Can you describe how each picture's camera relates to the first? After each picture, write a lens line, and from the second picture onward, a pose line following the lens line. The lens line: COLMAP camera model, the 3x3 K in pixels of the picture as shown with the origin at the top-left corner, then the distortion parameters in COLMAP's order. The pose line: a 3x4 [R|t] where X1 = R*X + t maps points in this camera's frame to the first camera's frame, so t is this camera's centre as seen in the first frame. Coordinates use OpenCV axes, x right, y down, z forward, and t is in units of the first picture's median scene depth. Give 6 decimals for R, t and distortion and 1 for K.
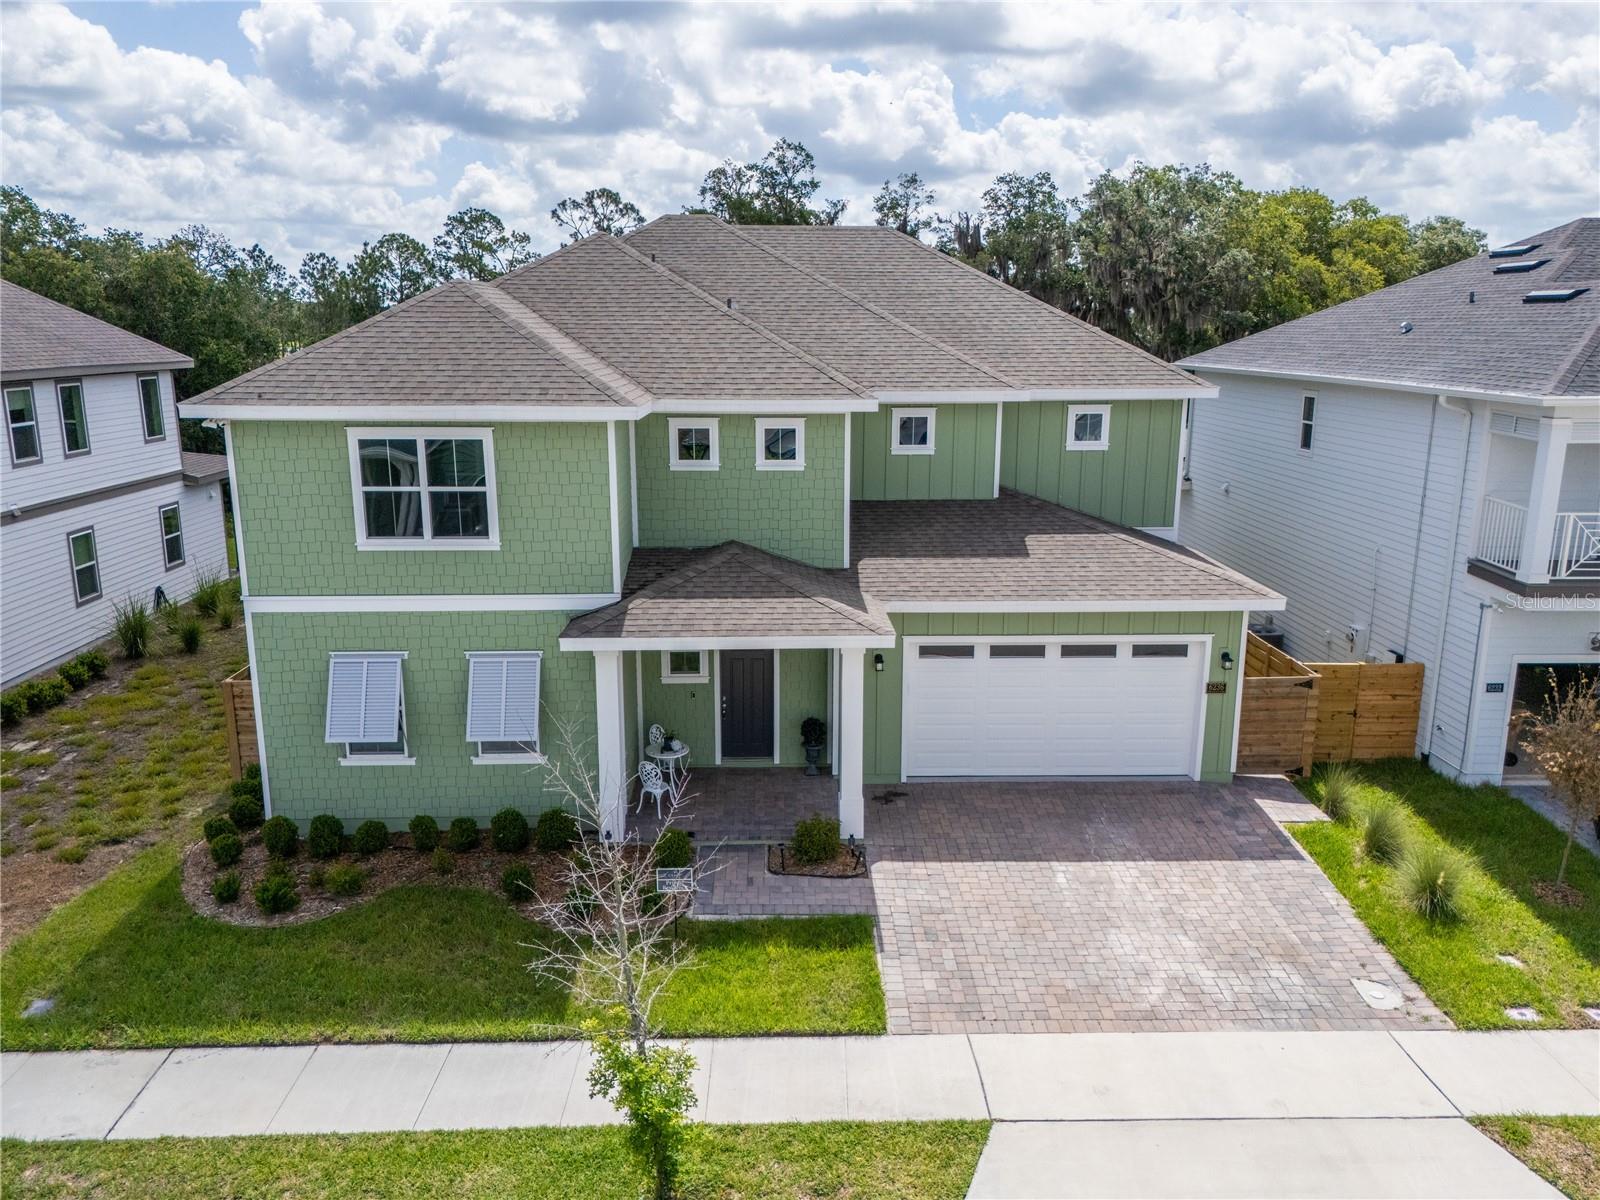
lens RADIAL K [[1190.0, 0, 801.4], [0, 1190.0, 561.2], [0, 0, 1]] dist [0.050069, -0.038805]
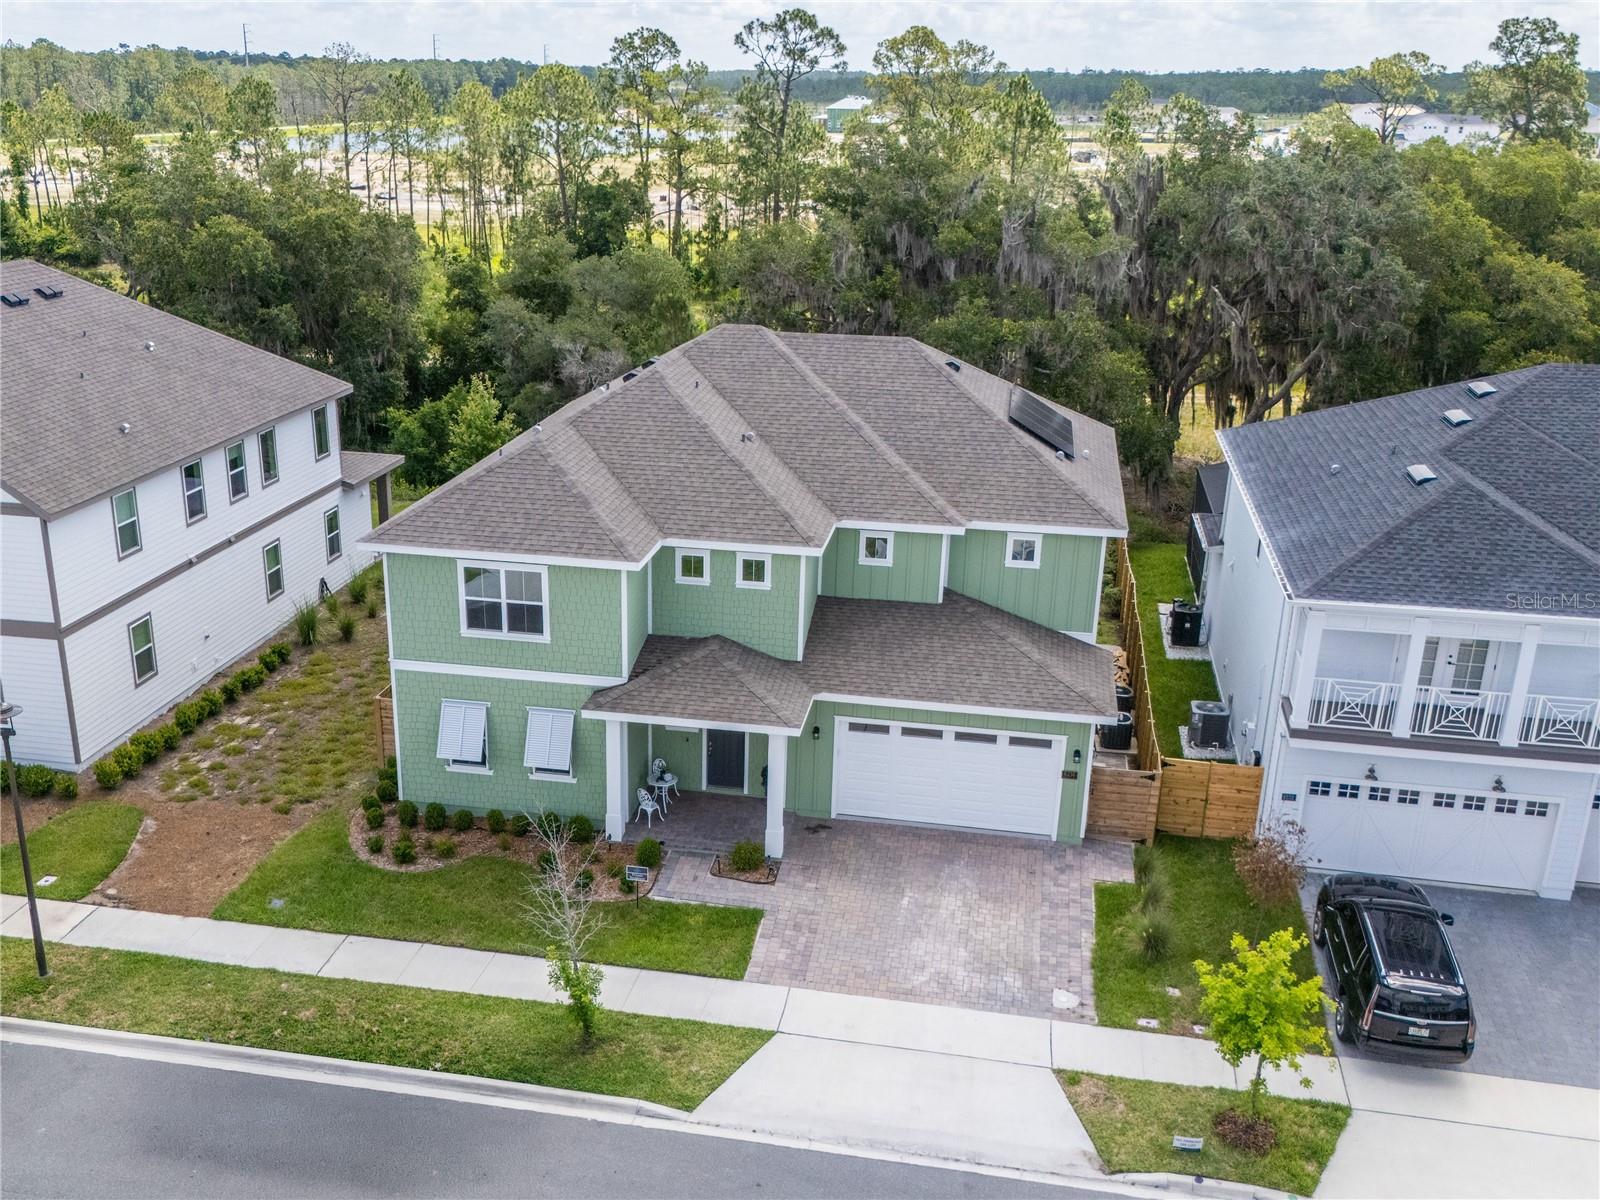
lens RADIAL K [[1531.3, 0, 728.5], [0, 1531.3, 600.6], [0, 0, 1]] dist [0.098948, -0.194613]
pose [[0.975955, 0.081006, -0.202359, 0.331779], [-0.057827, 0.991335, 0.117947, -0.285571], [0.210160, -0.103409, 0.972183, -0.773015]]
